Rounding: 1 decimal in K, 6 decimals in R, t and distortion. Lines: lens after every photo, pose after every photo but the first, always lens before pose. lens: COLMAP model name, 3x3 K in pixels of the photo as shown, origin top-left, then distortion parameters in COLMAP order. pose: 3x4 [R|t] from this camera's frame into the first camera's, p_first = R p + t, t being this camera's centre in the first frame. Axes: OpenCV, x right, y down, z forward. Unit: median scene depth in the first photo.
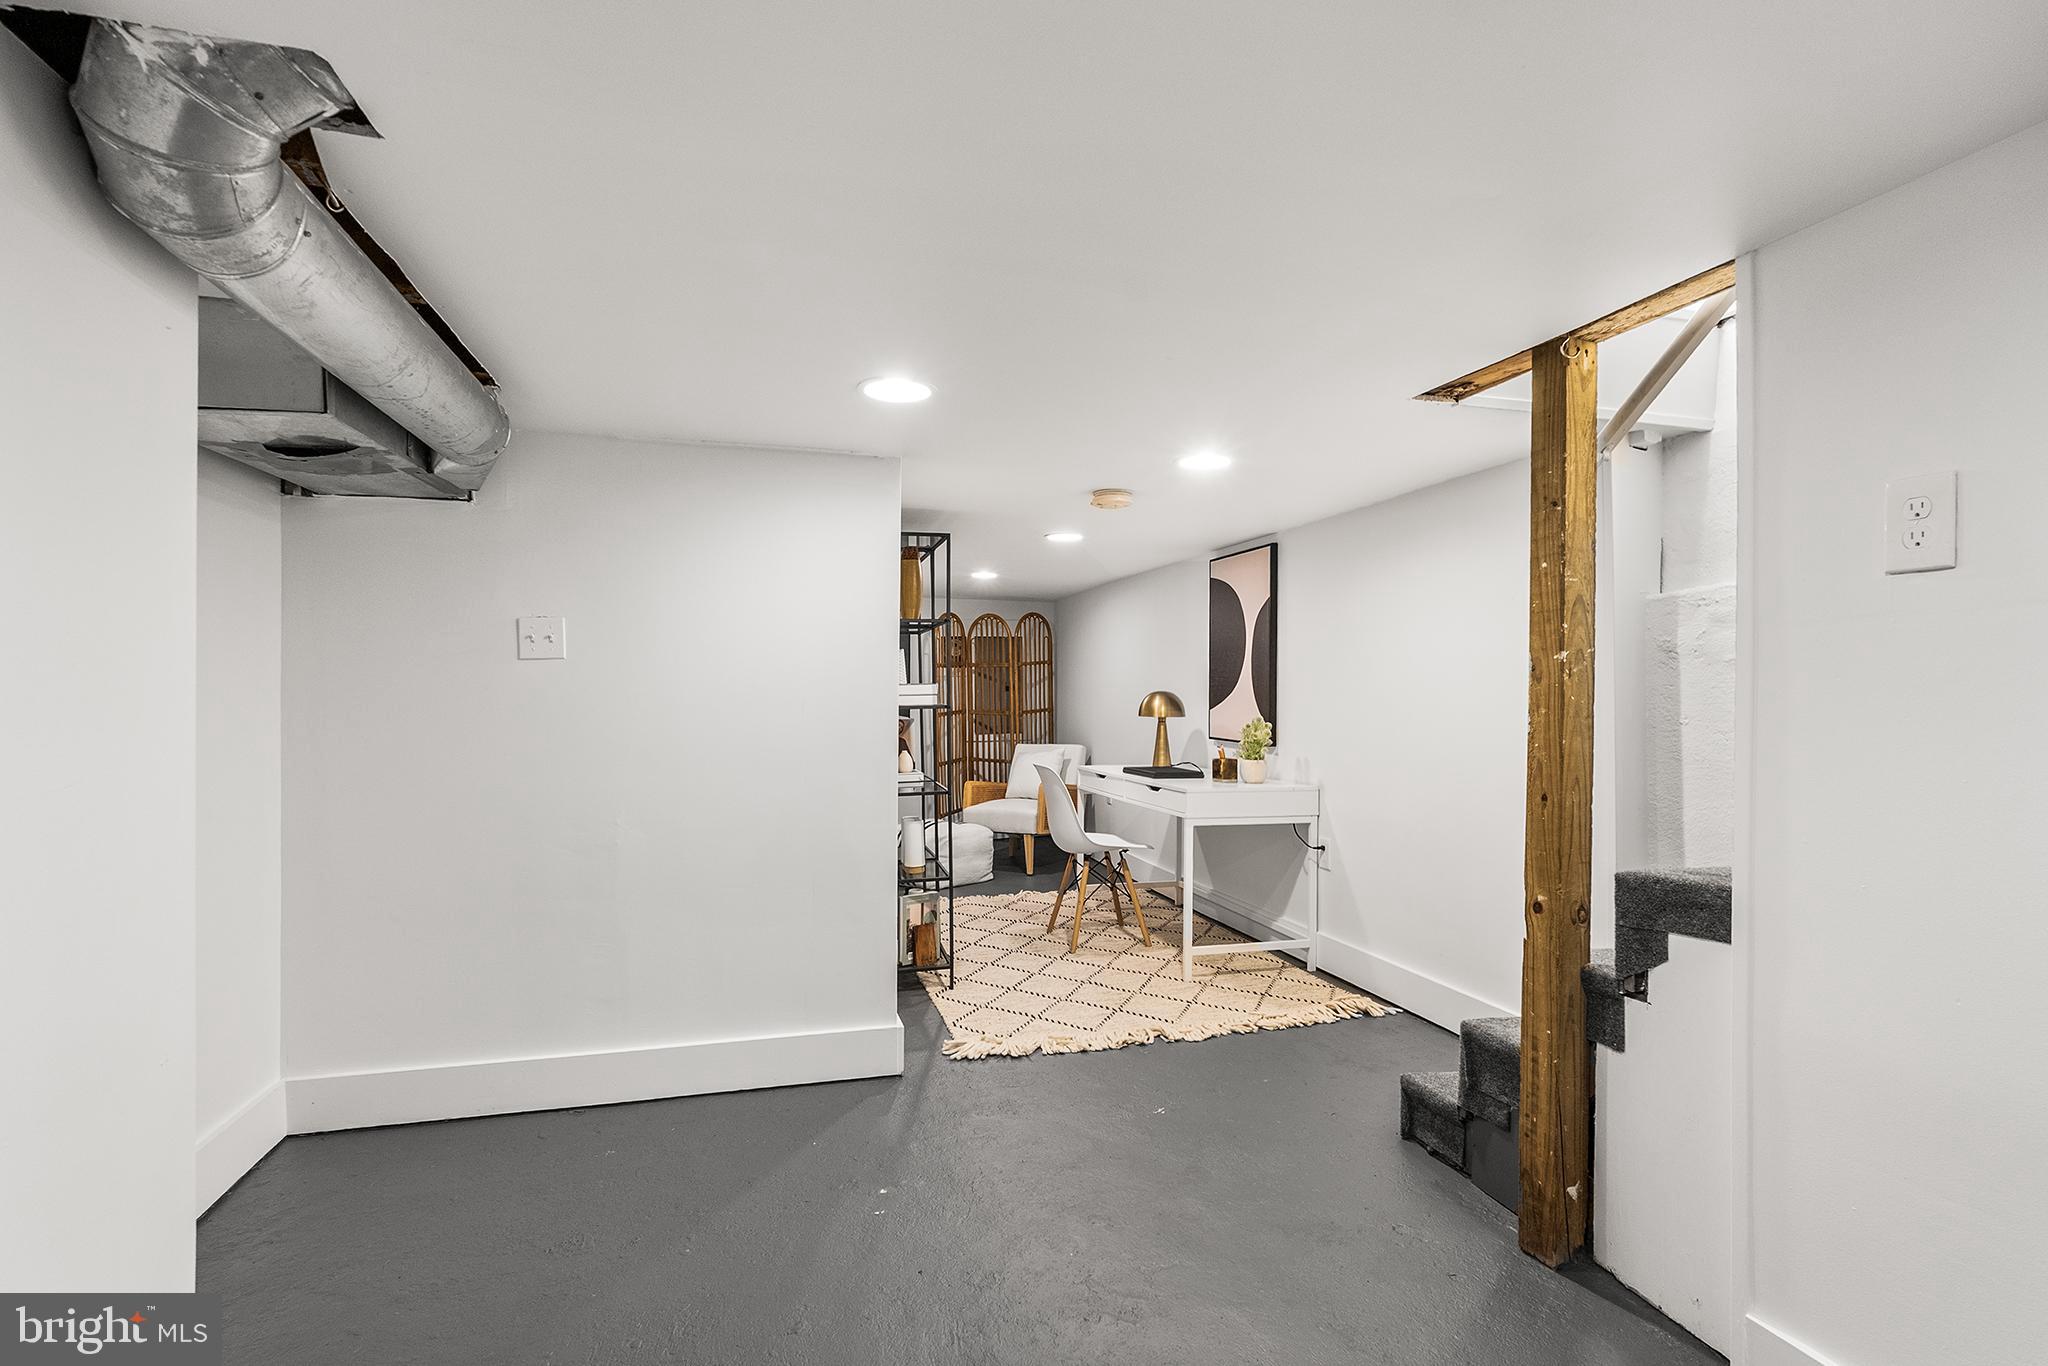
lens RADIAL K [[934.1, 0, 1013.5], [0, 934.1, 675.3], [0, 0, 1]] dist [-0.001790, 0.000247]
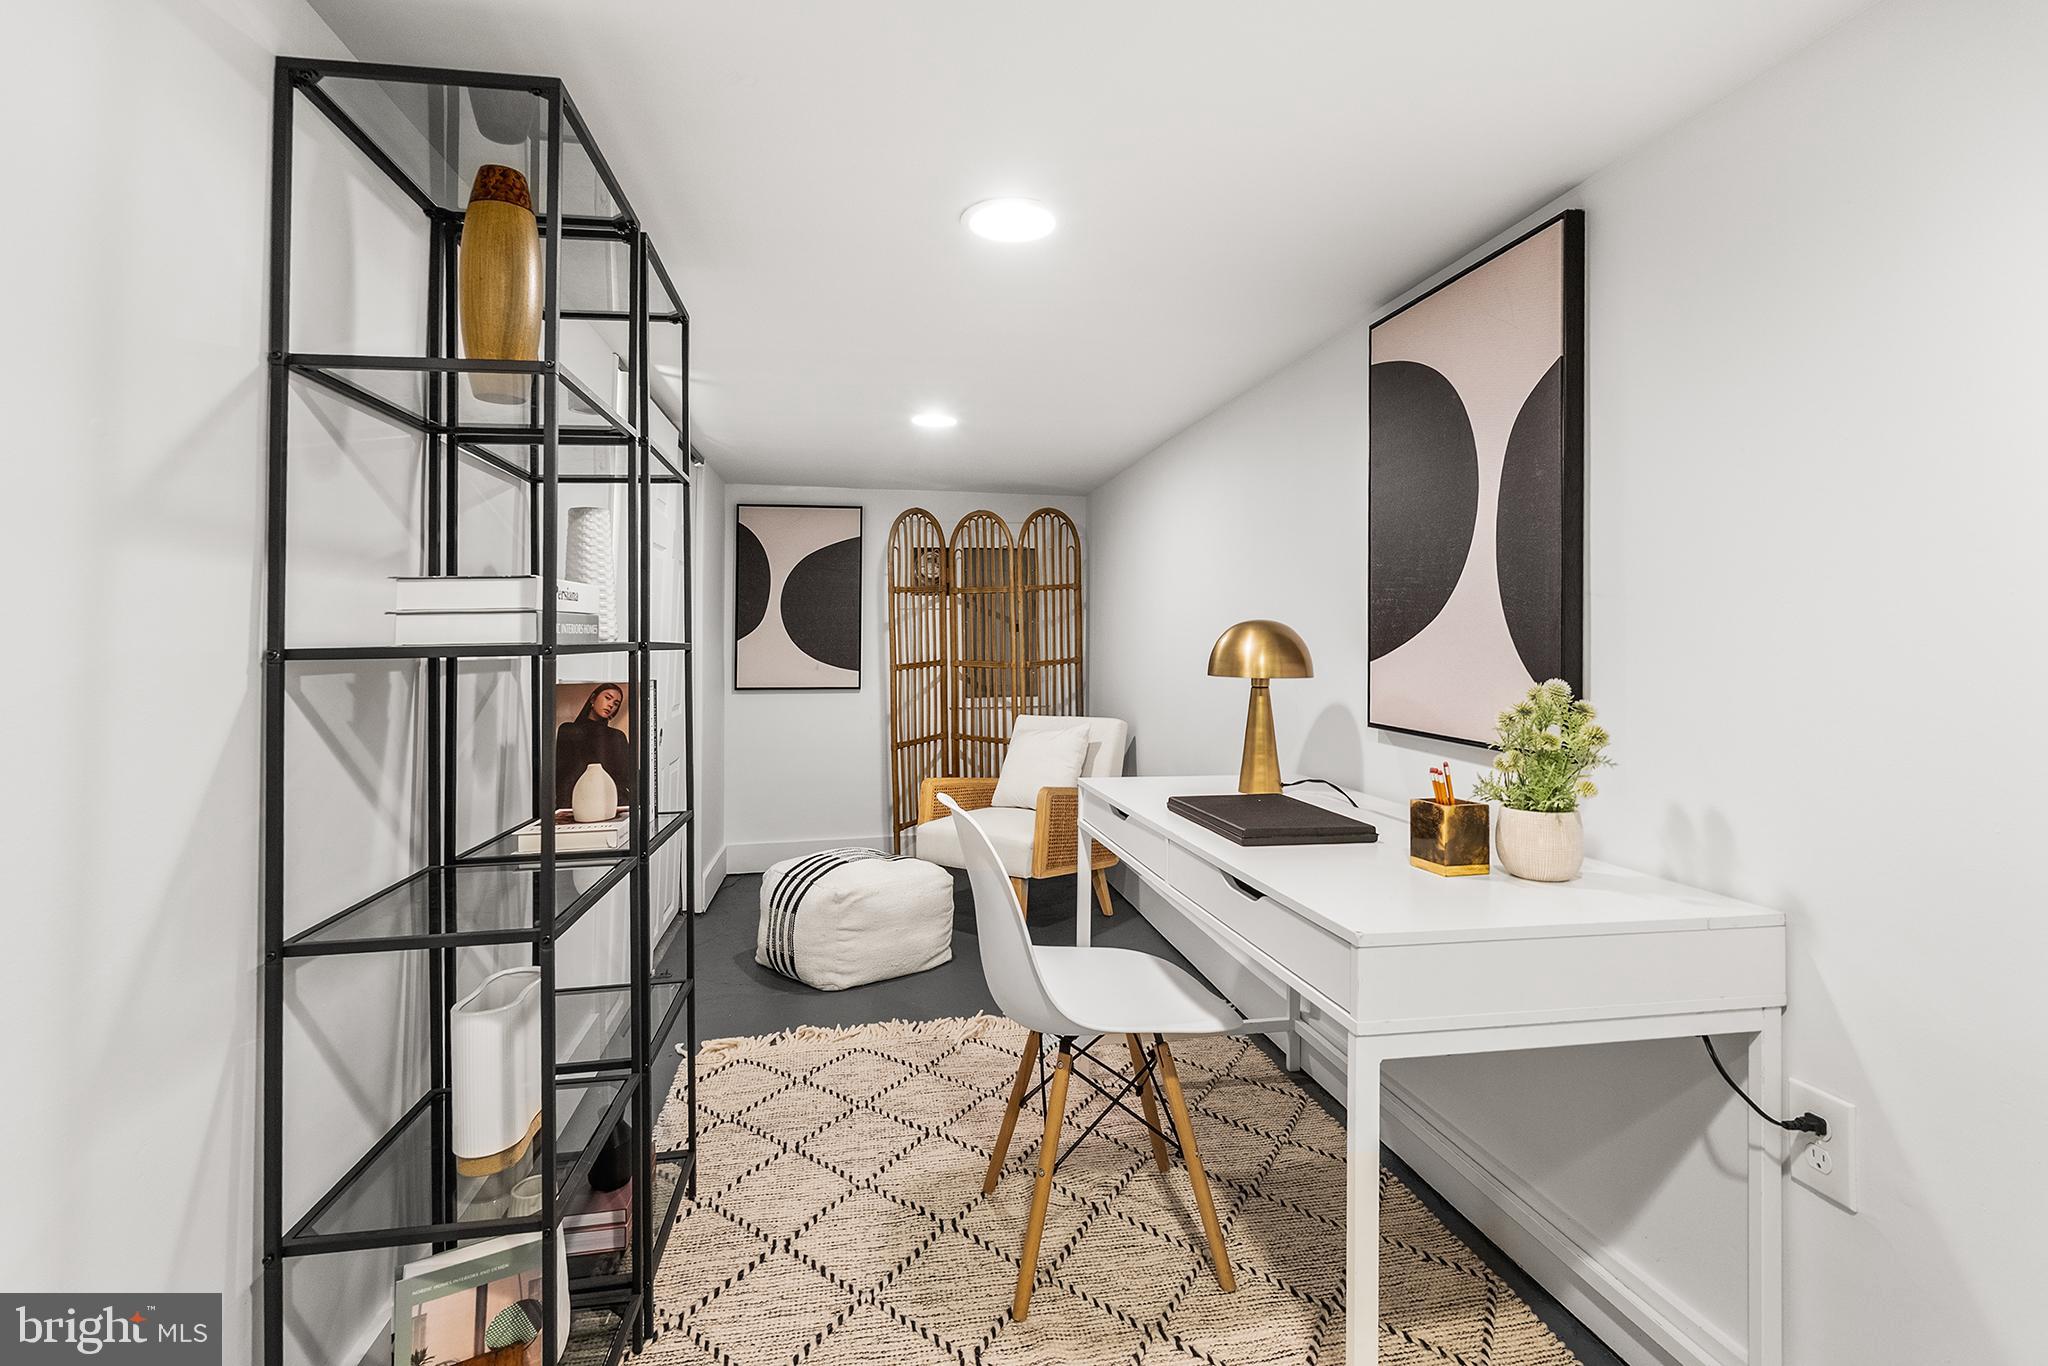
lens RADIAL K [[918.1, 0, 1018.3], [0, 918.1, 631.8], [0, 0, 1]] dist [0.001280, 0.000299]
pose [[0.996056, 0.000547, -0.088728, 0.084605], [0.000035, 0.999978, 0.006560, 0.020090], [0.088730, -0.006537, 0.996034, 0.565668]]
